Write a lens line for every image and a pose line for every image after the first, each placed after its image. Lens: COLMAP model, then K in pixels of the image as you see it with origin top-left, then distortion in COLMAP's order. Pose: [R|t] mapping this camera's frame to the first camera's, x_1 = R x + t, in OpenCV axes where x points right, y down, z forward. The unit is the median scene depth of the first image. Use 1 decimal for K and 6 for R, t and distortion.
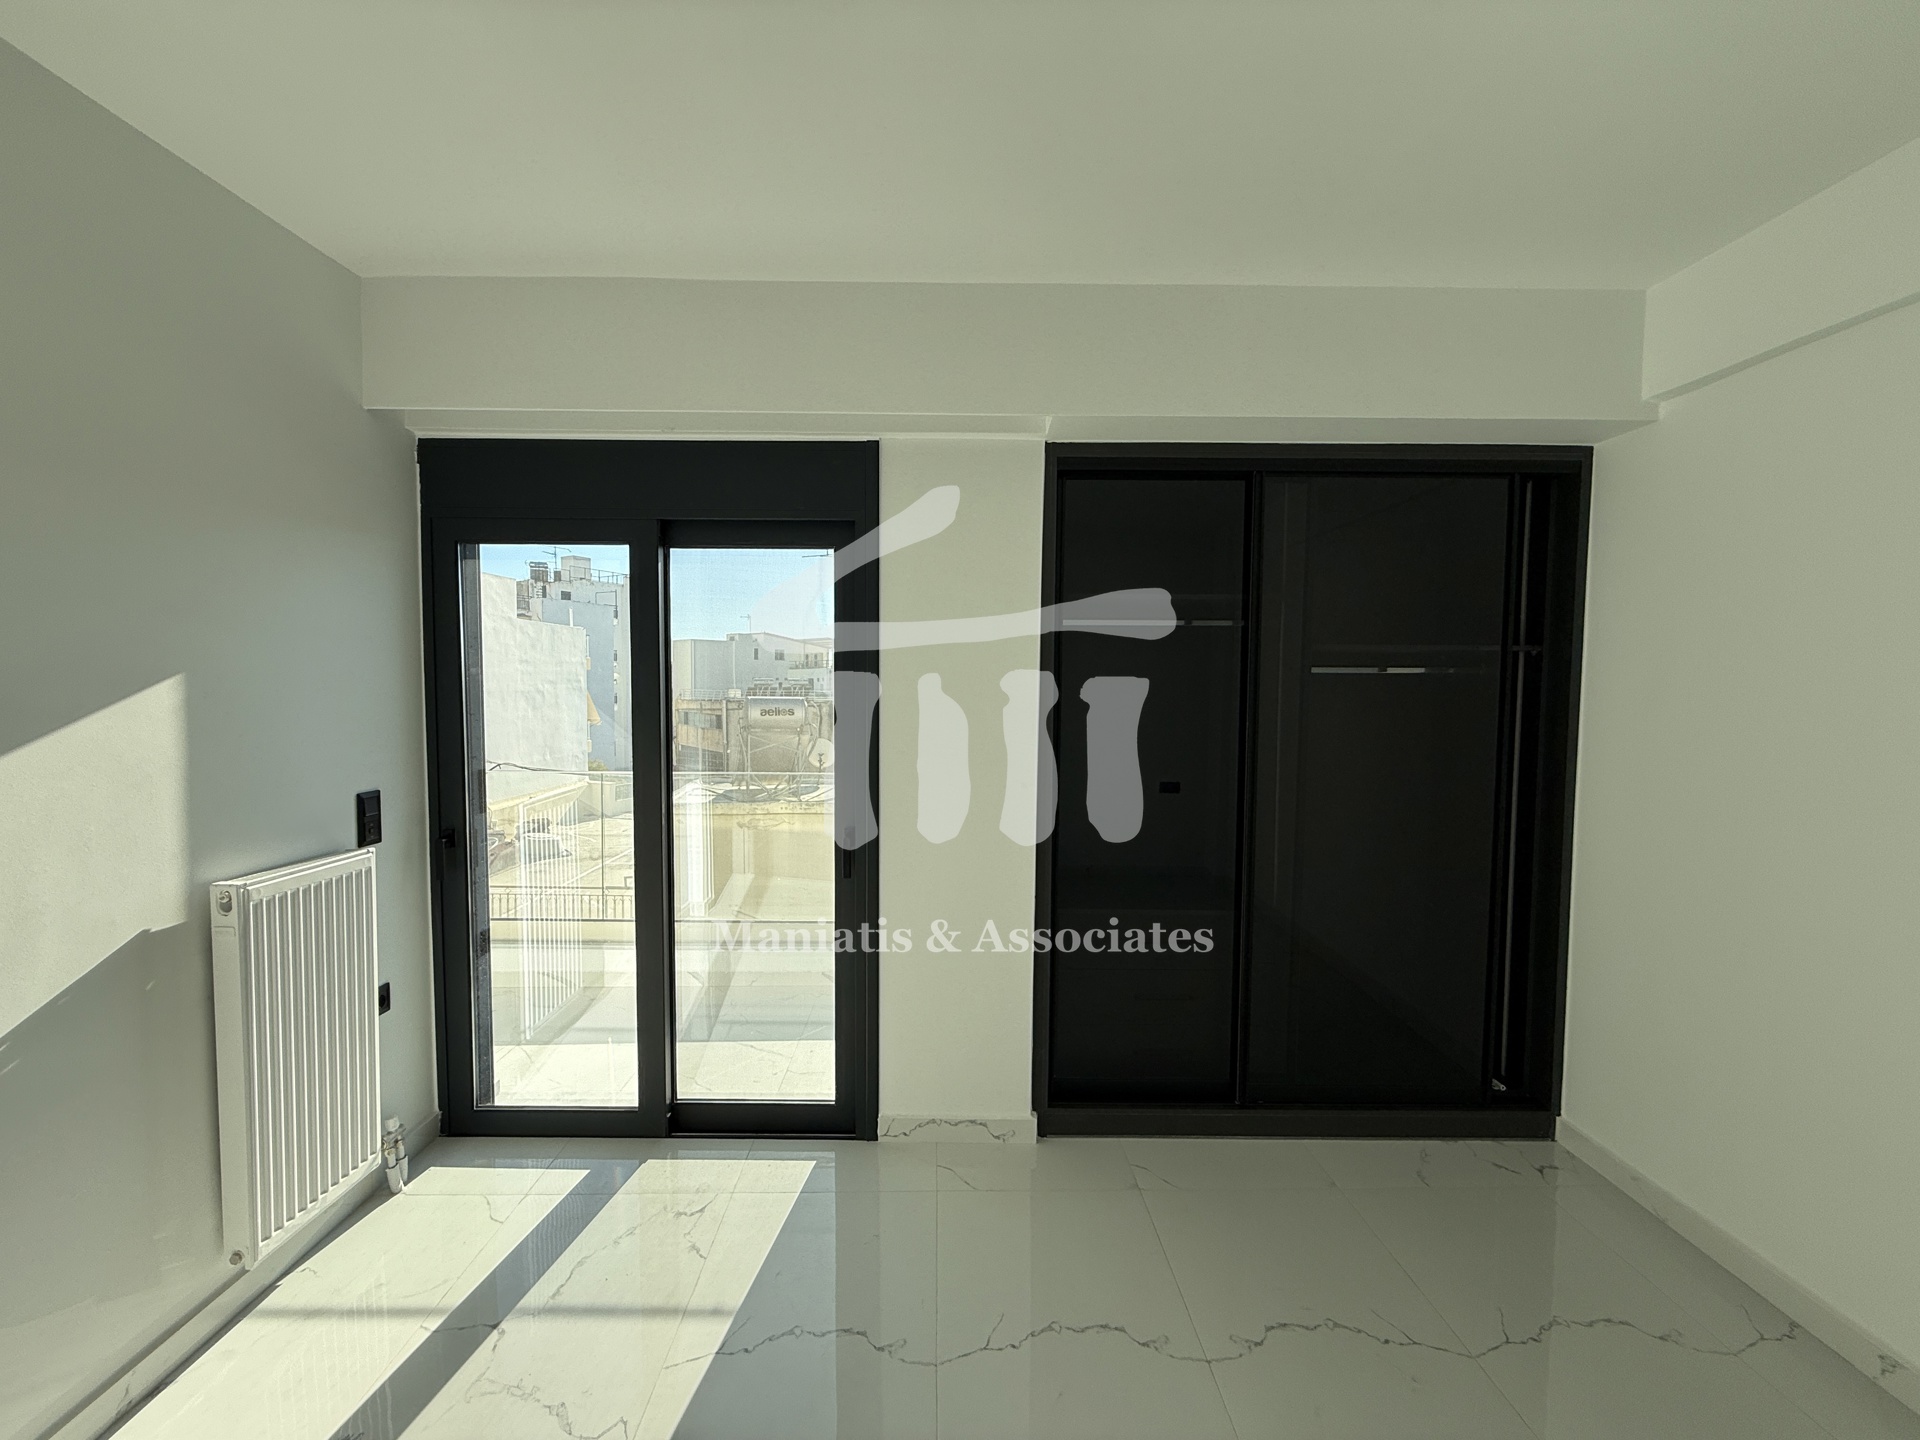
lens RADIAL K [[762.1, 0, 953.1], [0, 762.1, 718.9], [0, 0, 1]] dist [-0.001402, 0.000389]
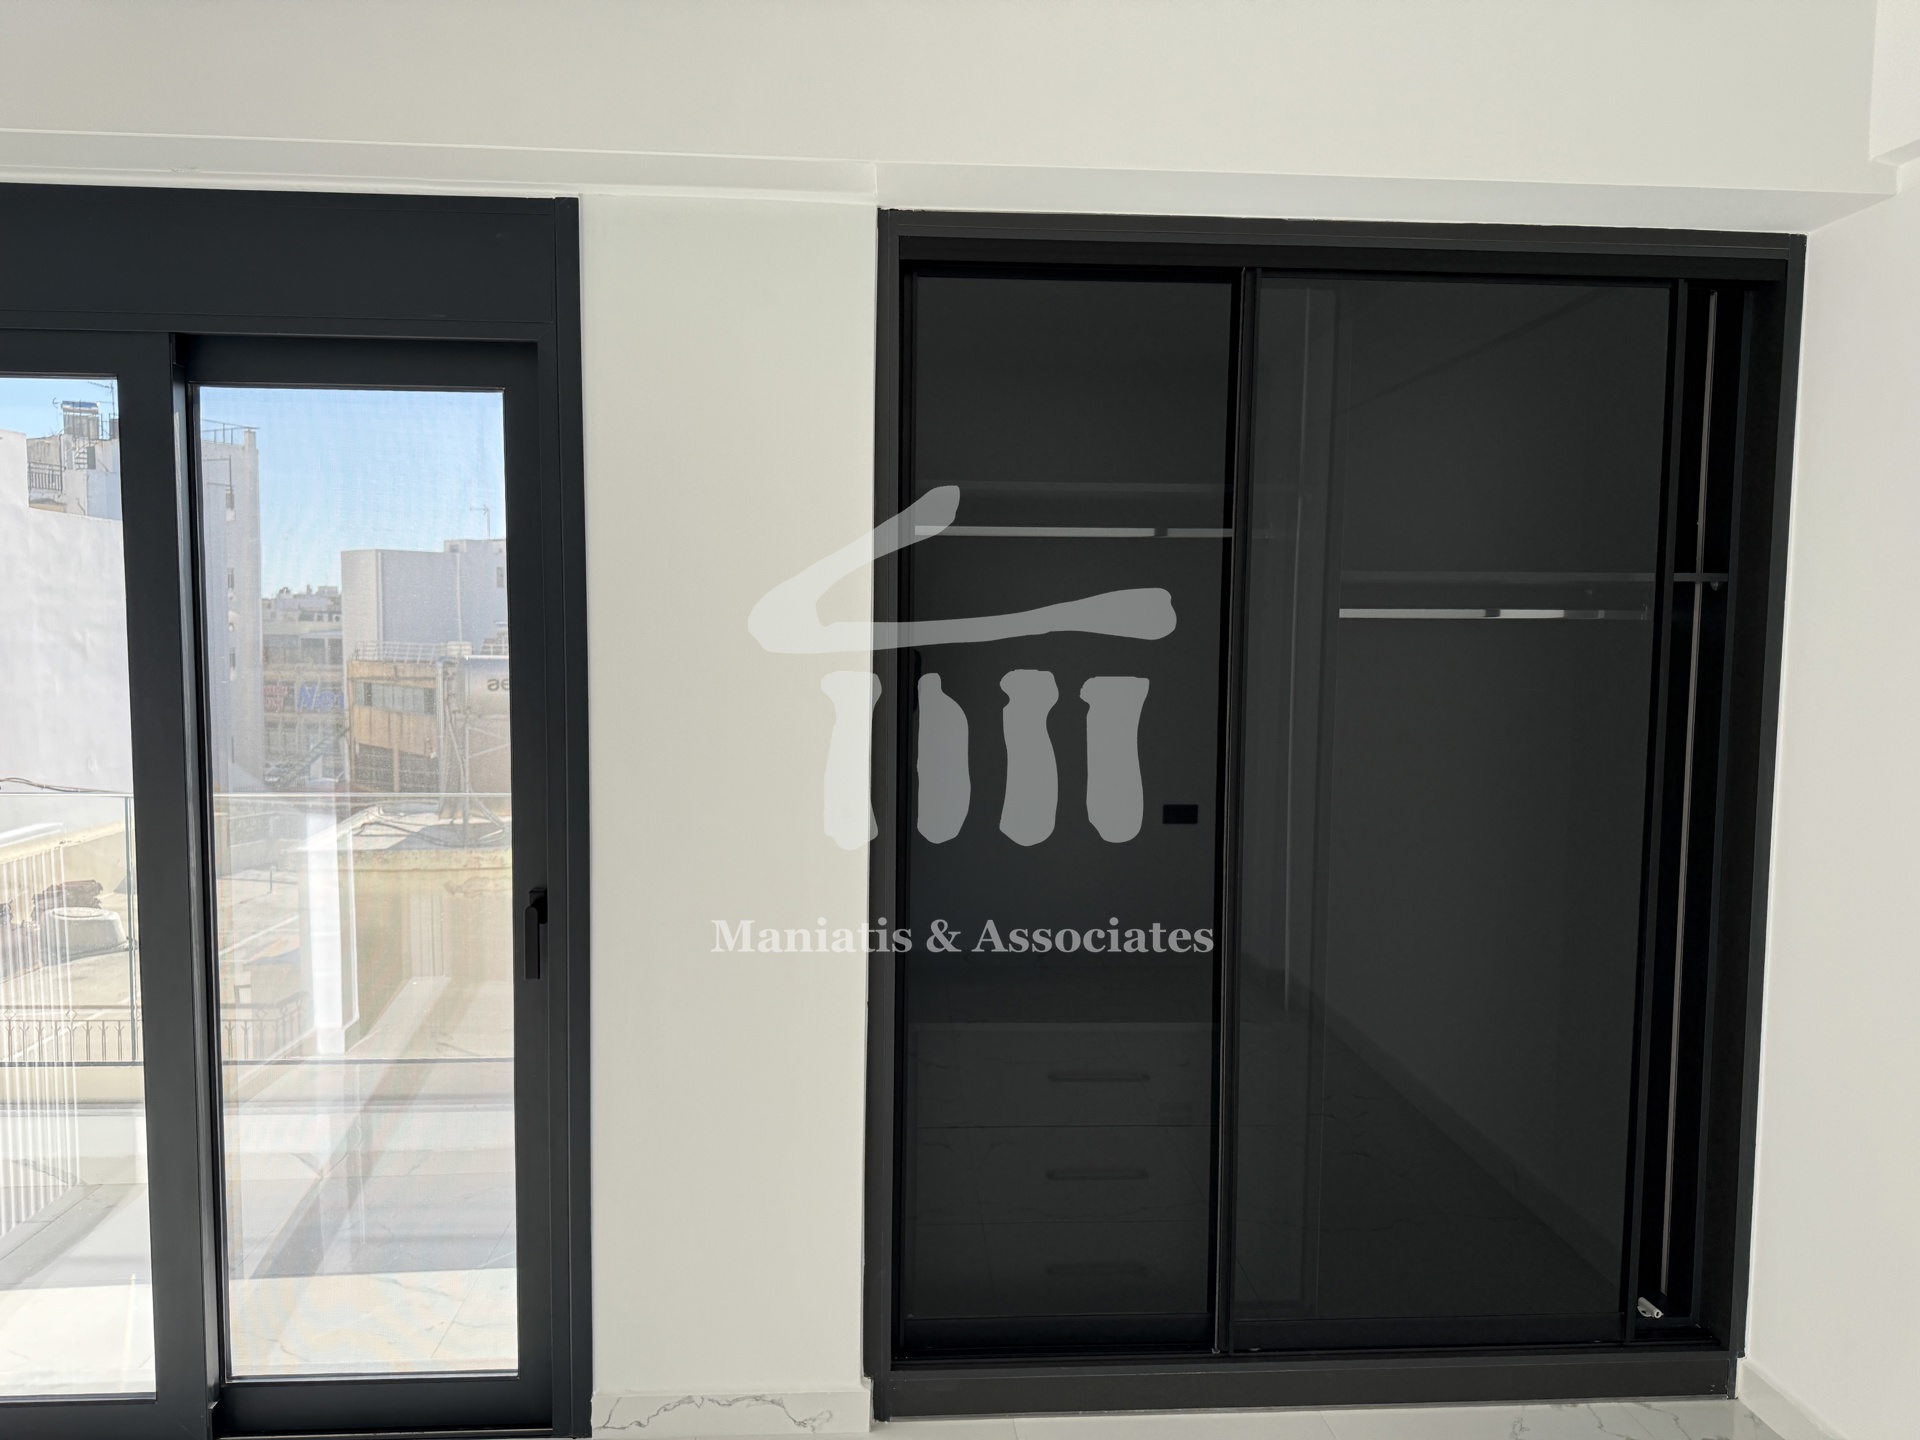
lens RADIAL K [[1363.3, 0, 956.2], [0, 1363.3, 732.3], [0, 0, 1]] dist [0.006246, -0.002932]
pose [[0.997876, -0.002169, 0.065104, 0.107775], [0.000409, 0.999634, 0.027037, -0.001642], [-0.065139, -0.026953, 0.997512, -0.024141]]
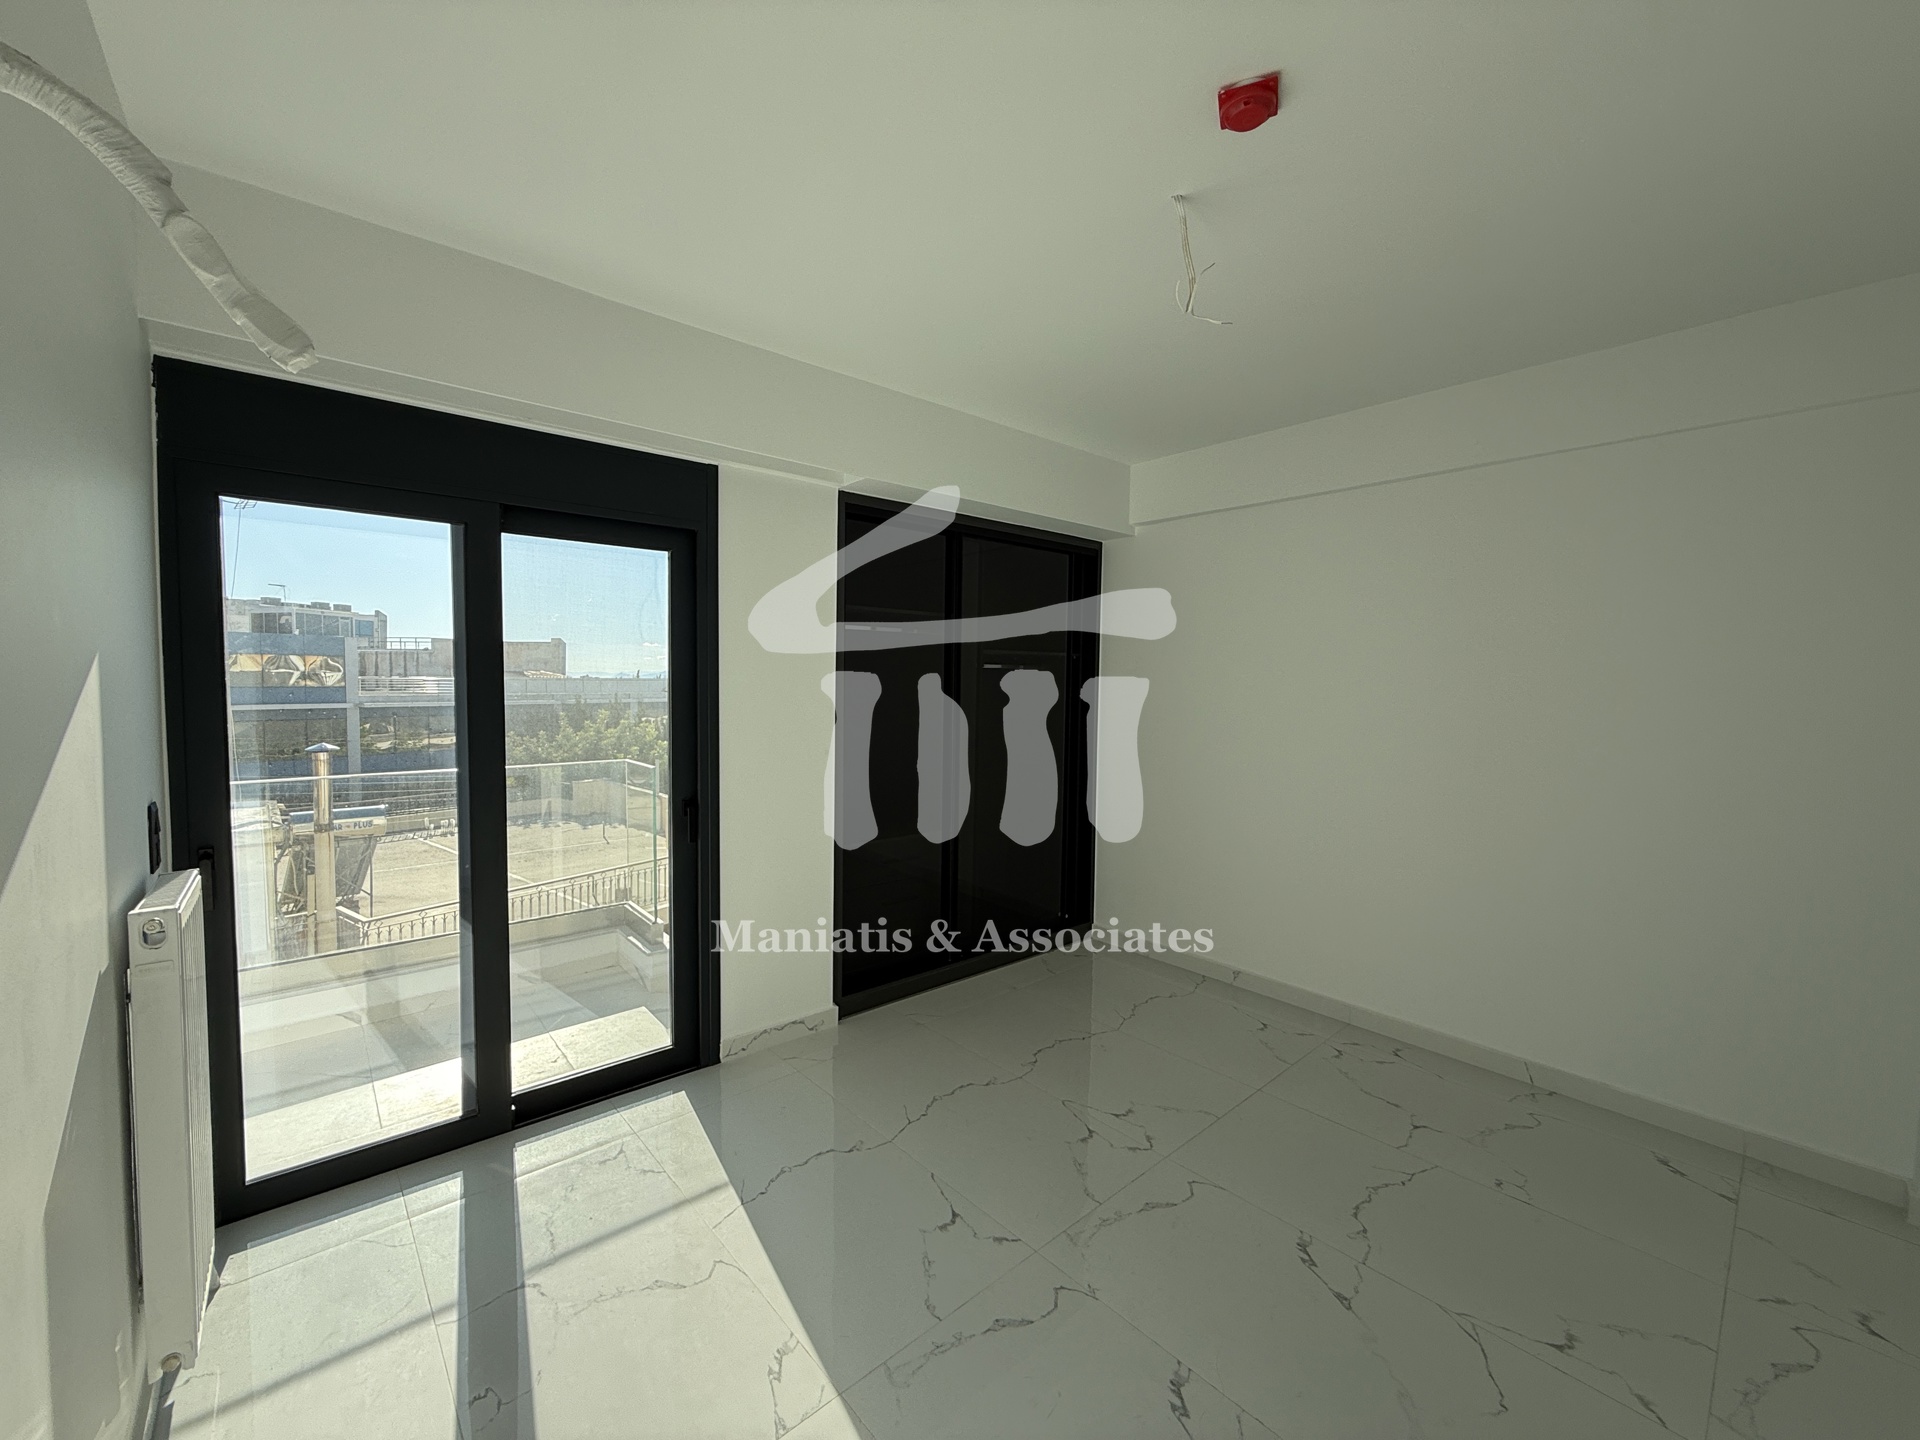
lens RADIAL K [[750.8, 0, 967.3], [0, 750.8, 719.0], [0, 0, 1]] dist [-0.002451, -0.000168]
pose [[0.758880, -0.031469, 0.650469, -0.542881], [0.022815, 0.999503, 0.021738, 0.008215], [-0.650830, -0.001656, 0.759221, -0.122688]]
